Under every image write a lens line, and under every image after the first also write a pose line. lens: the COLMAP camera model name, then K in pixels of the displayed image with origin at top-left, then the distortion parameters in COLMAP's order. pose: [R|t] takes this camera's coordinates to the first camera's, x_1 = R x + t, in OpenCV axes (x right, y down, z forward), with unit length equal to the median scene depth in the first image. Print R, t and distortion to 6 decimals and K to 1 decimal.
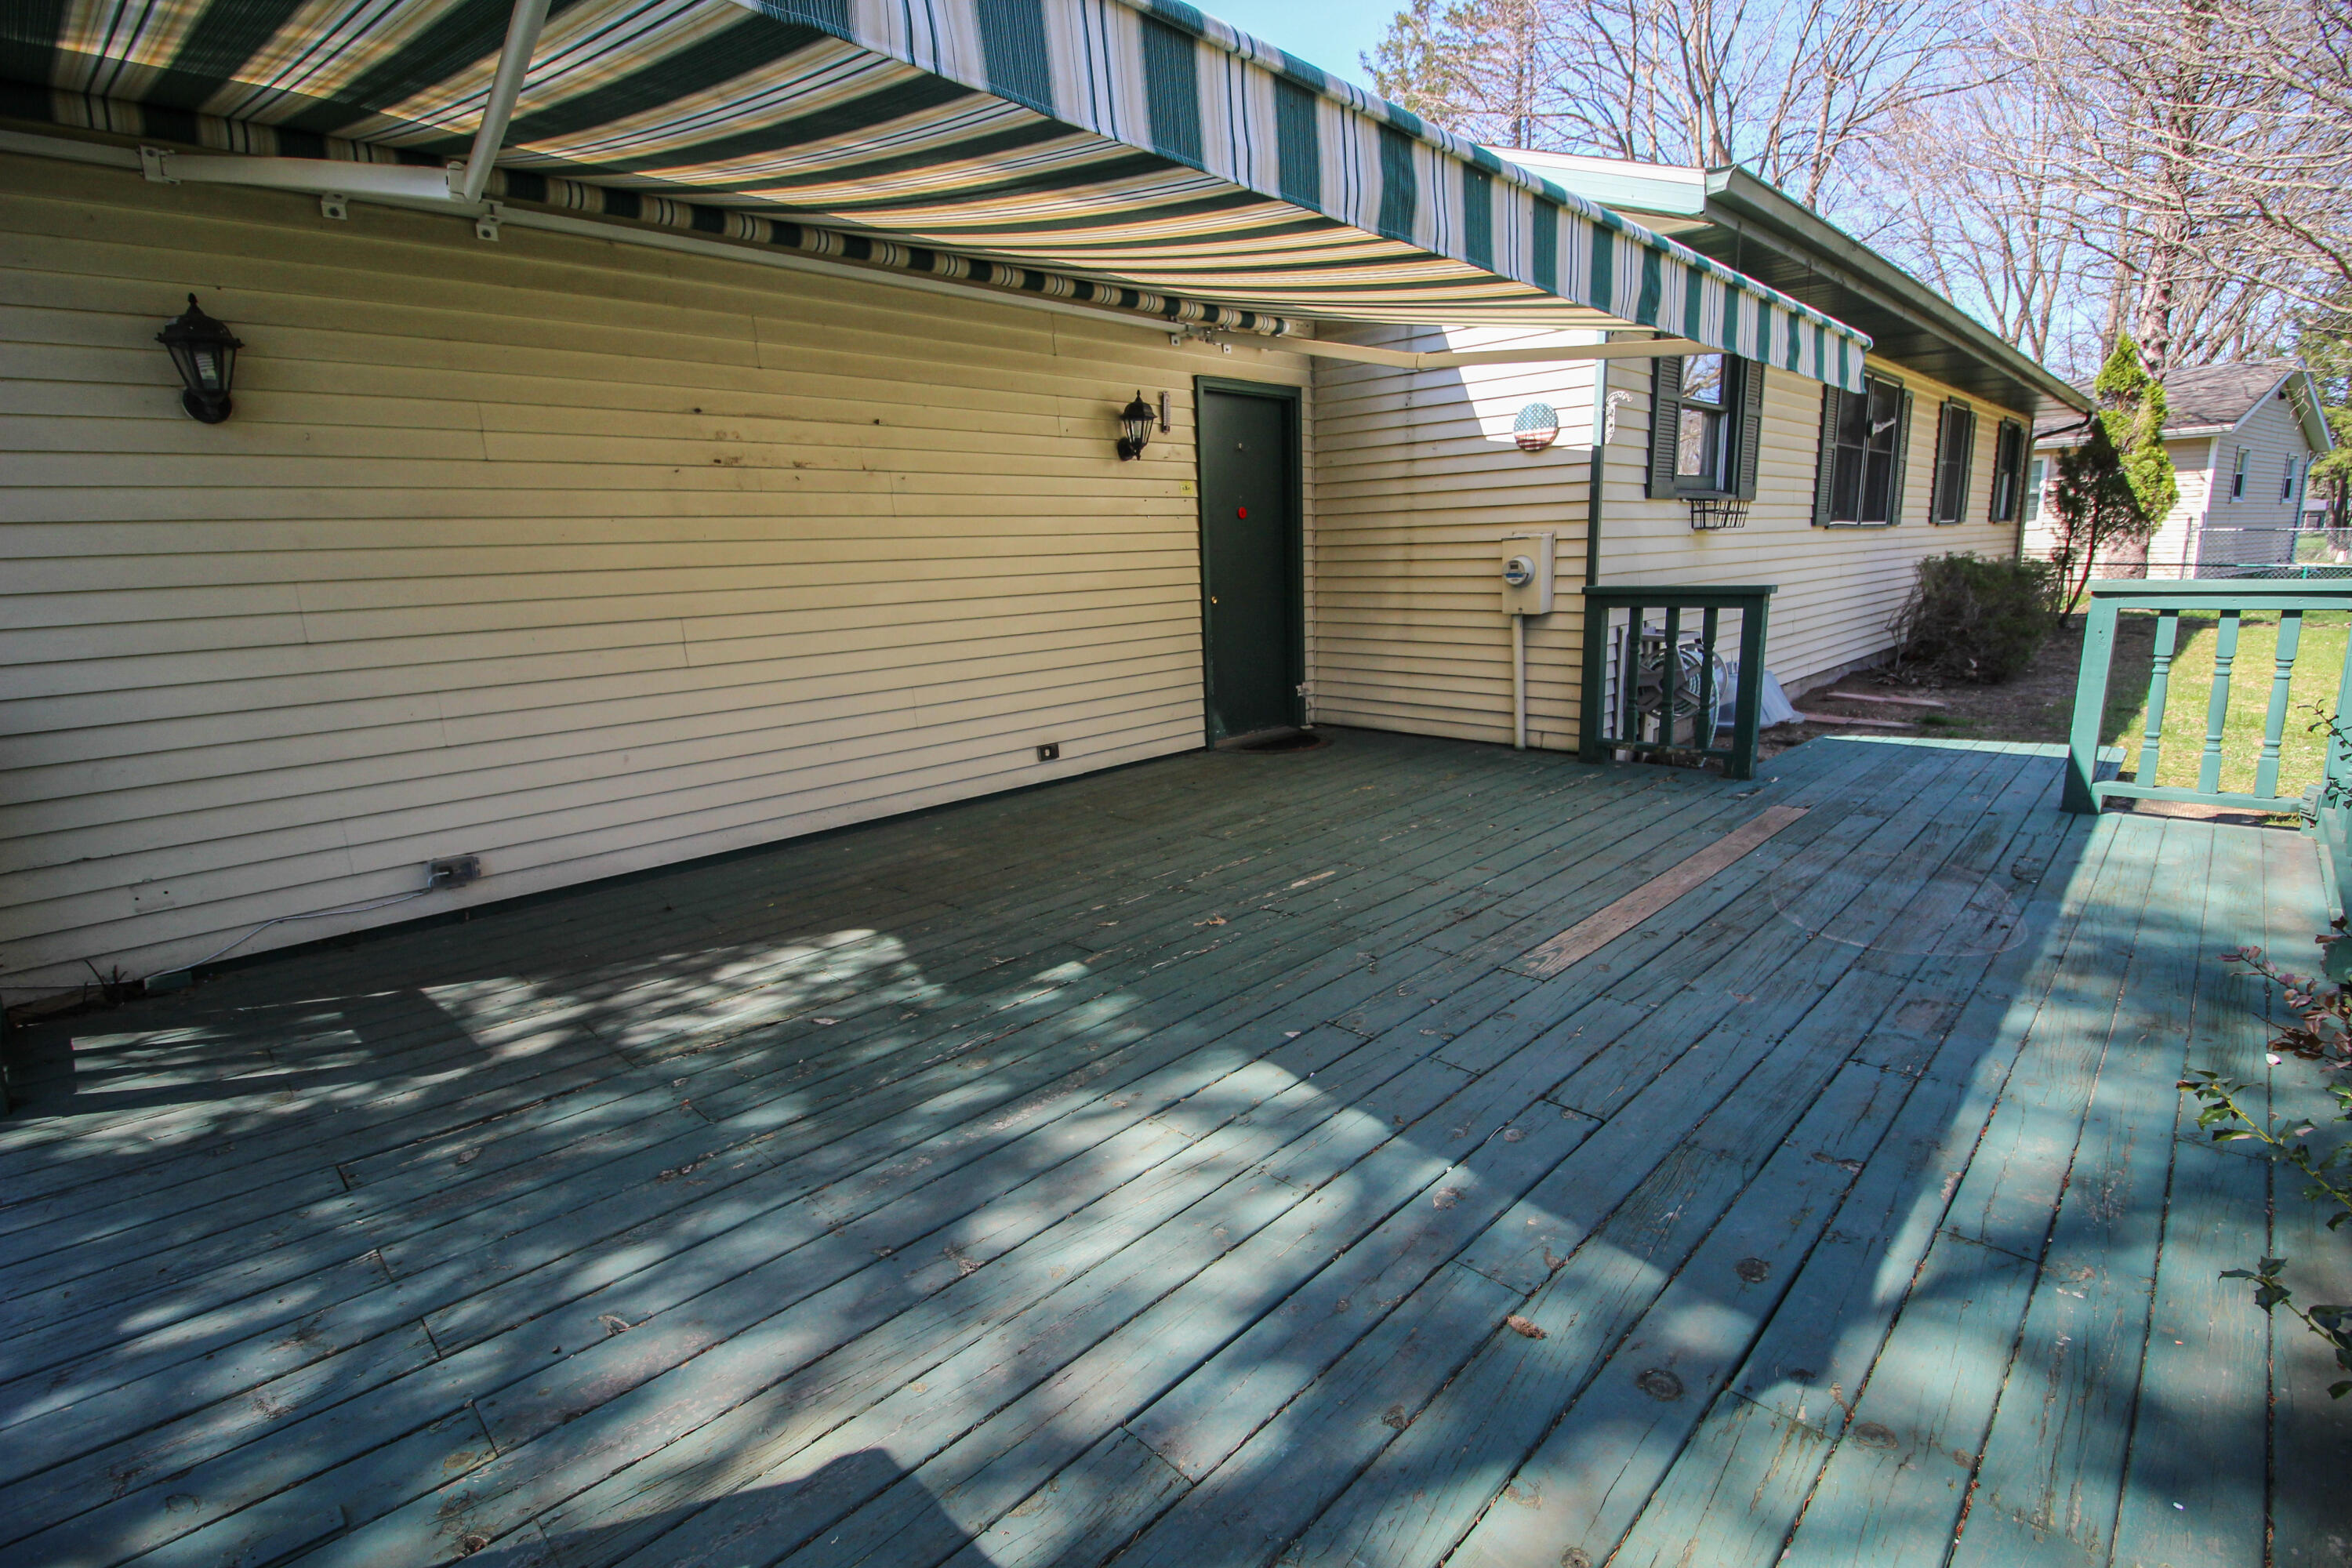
lens RADIAL K [[1073.8, 0, 1187.9], [0, 1073.8, 785.2], [0, 0, 1]] dist [-0.005303, -0.000529]
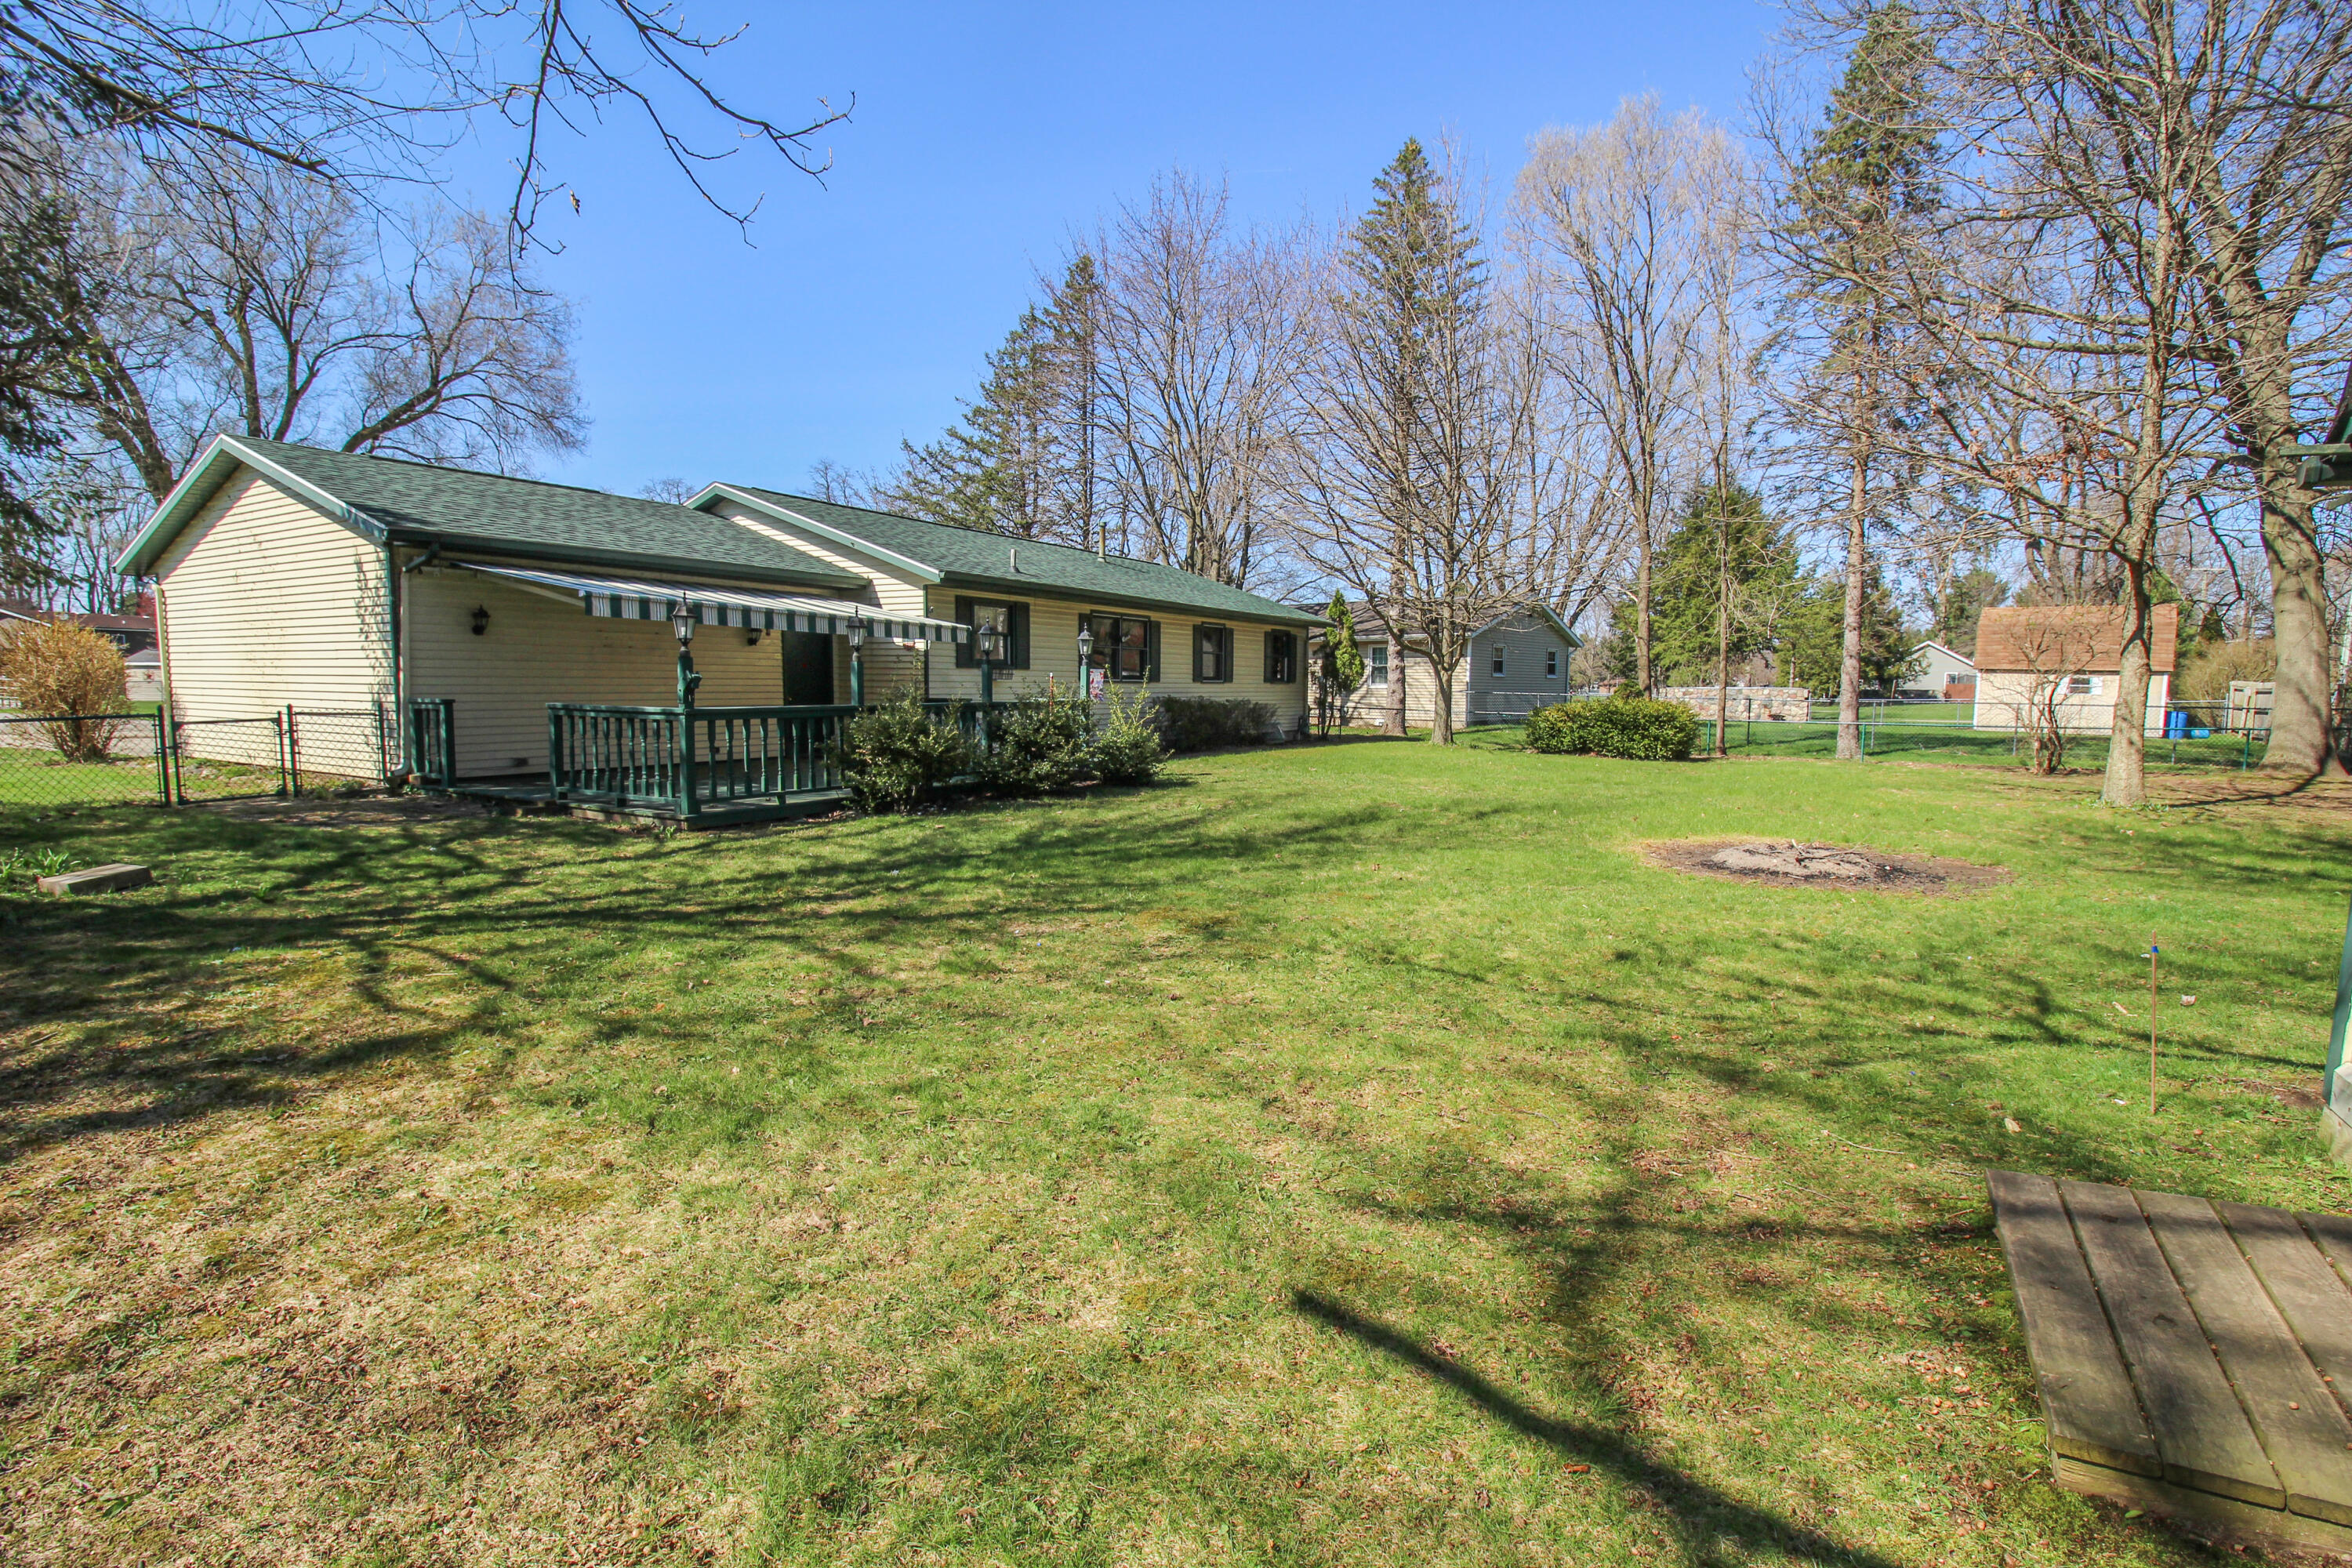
lens RADIAL K [[1102.8, 0, 1183.9], [0, 1102.8, 788.0], [0, 0, 1]] dist [0.001395, -0.012943]
pose [[0.973952, 0.018645, 0.225986, 0.334382], [0.009308, 0.992486, -0.122001, 0.346087], [-0.226563, 0.120927, 0.966461, -1.631499]]
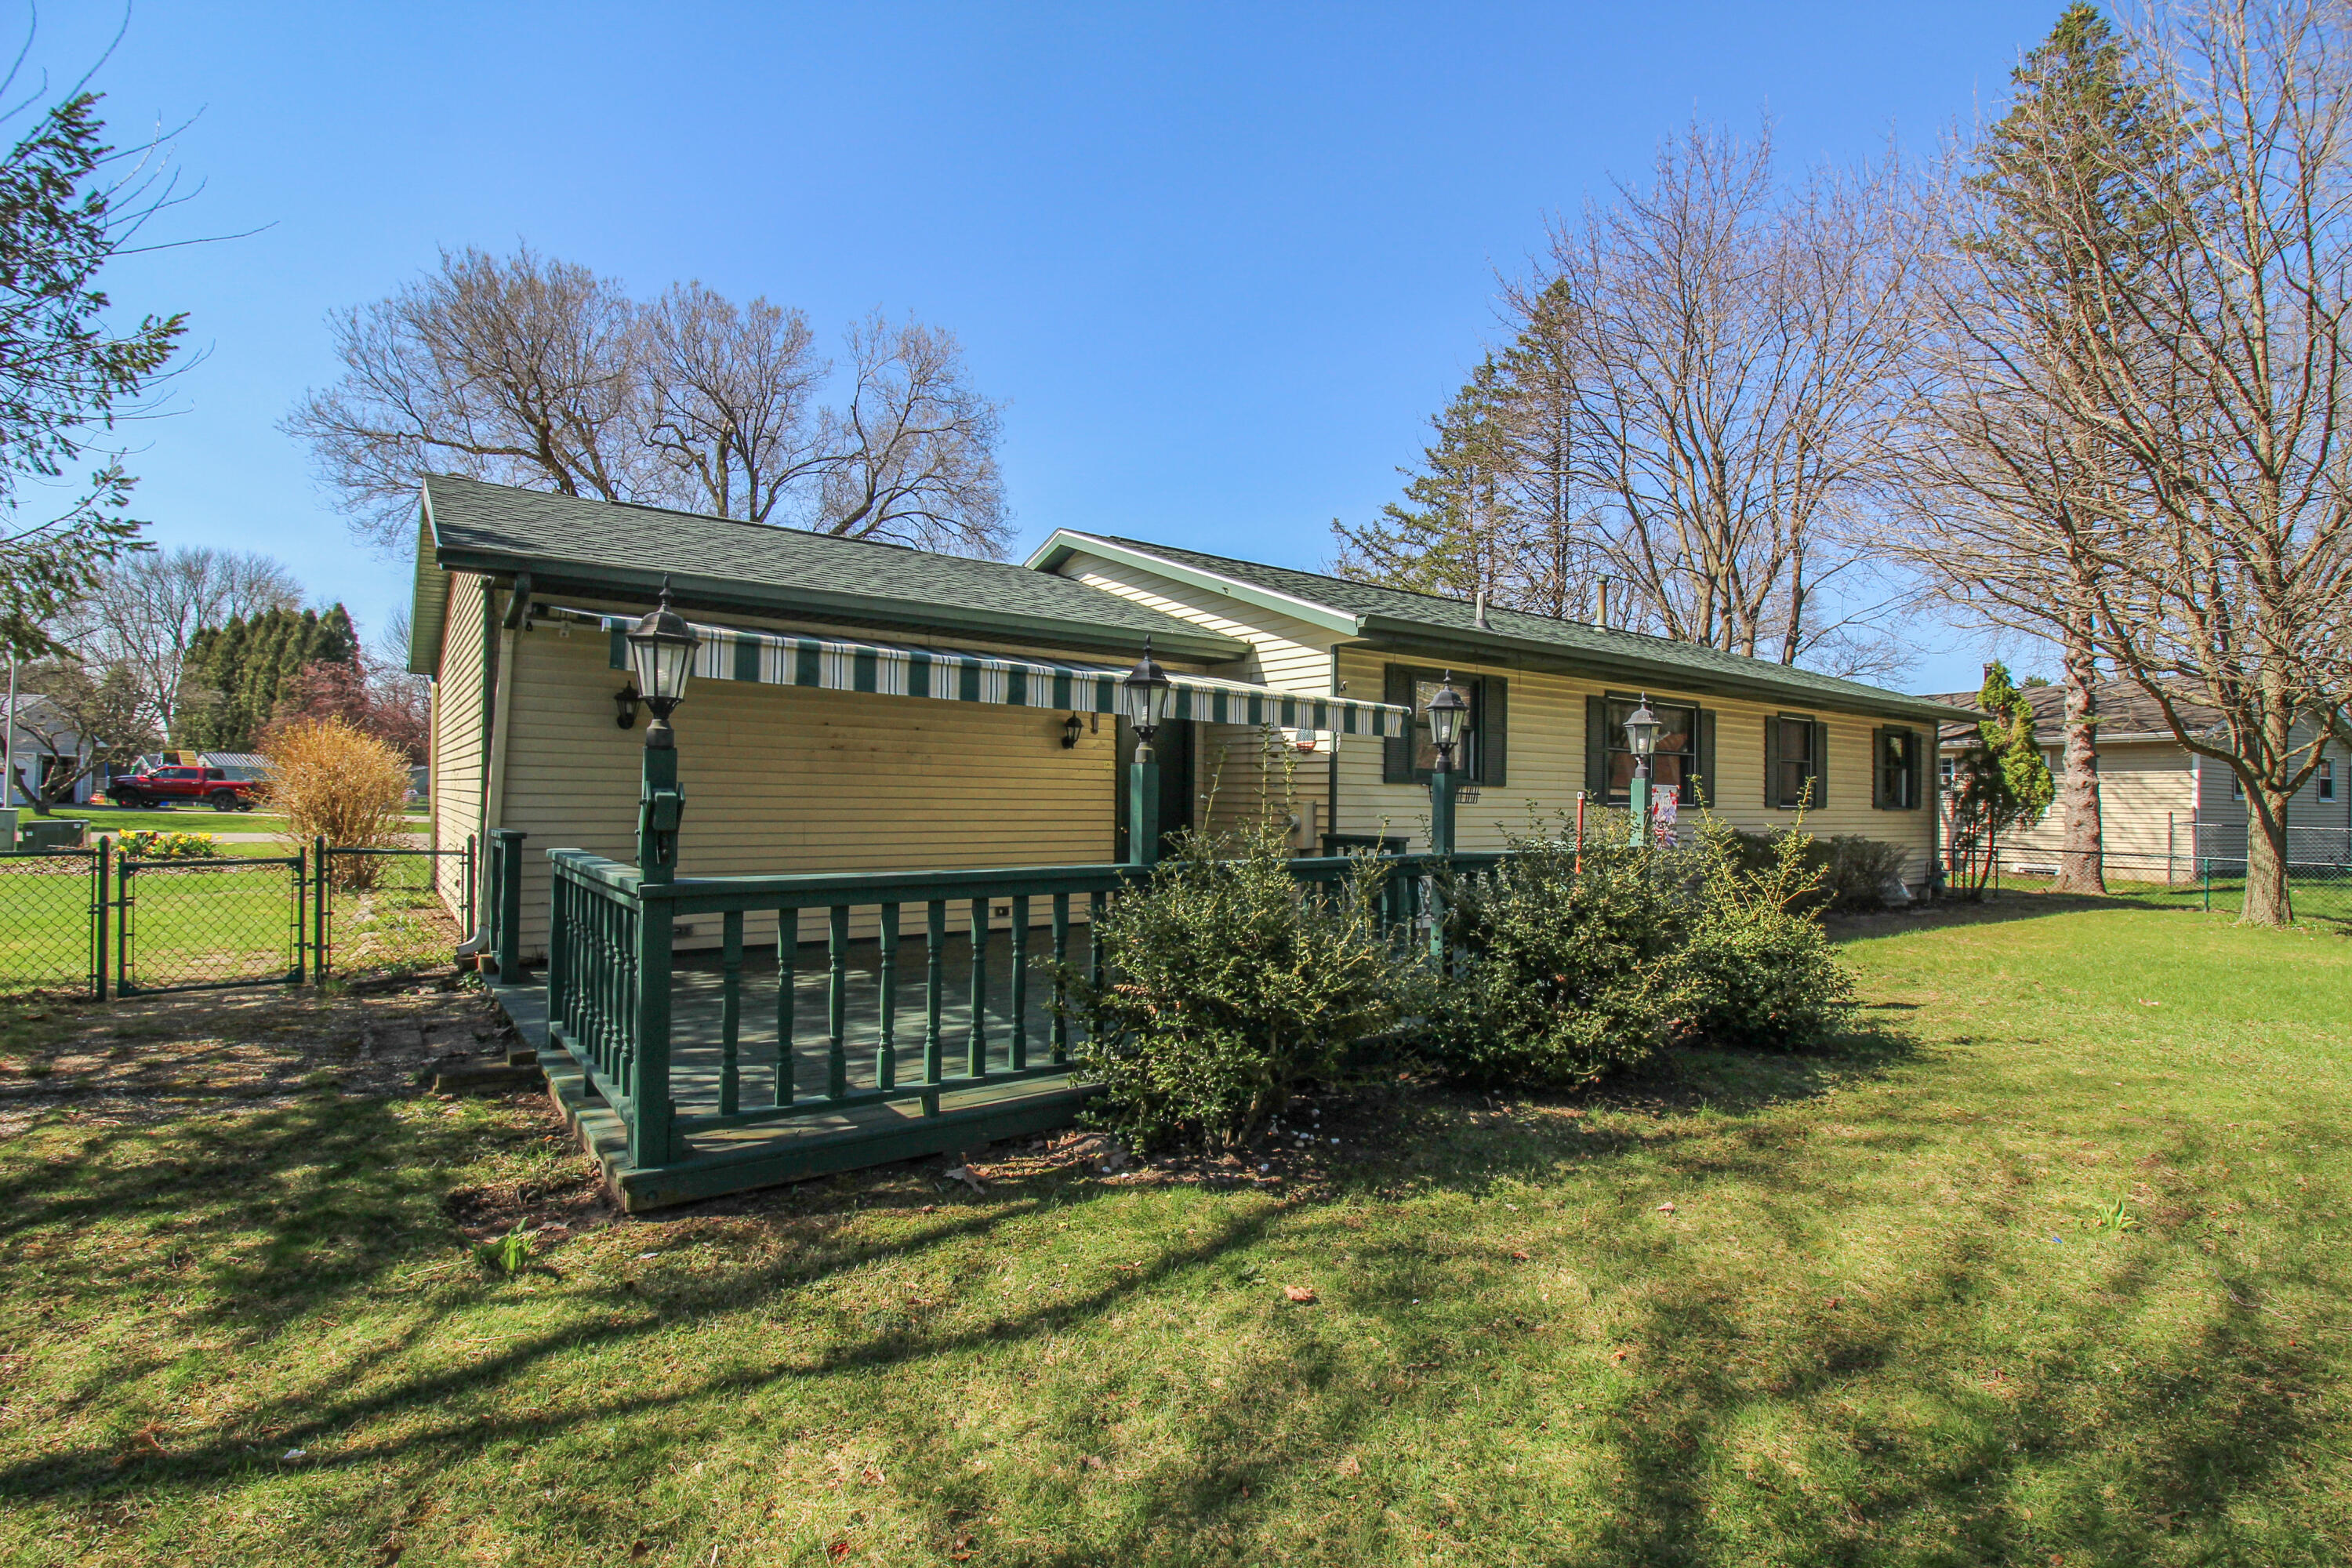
lens RADIAL K [[1088.2, 0, 1185.1], [0, 1088.2, 782.5], [0, 0, 1]] dist [0.005683, -0.017418]
pose [[0.985362, 0.043745, -0.164765, 0.370351], [-0.079834, 0.972392, -0.219272, 0.103826], [0.150624, 0.229216, 0.961651, -0.563724]]
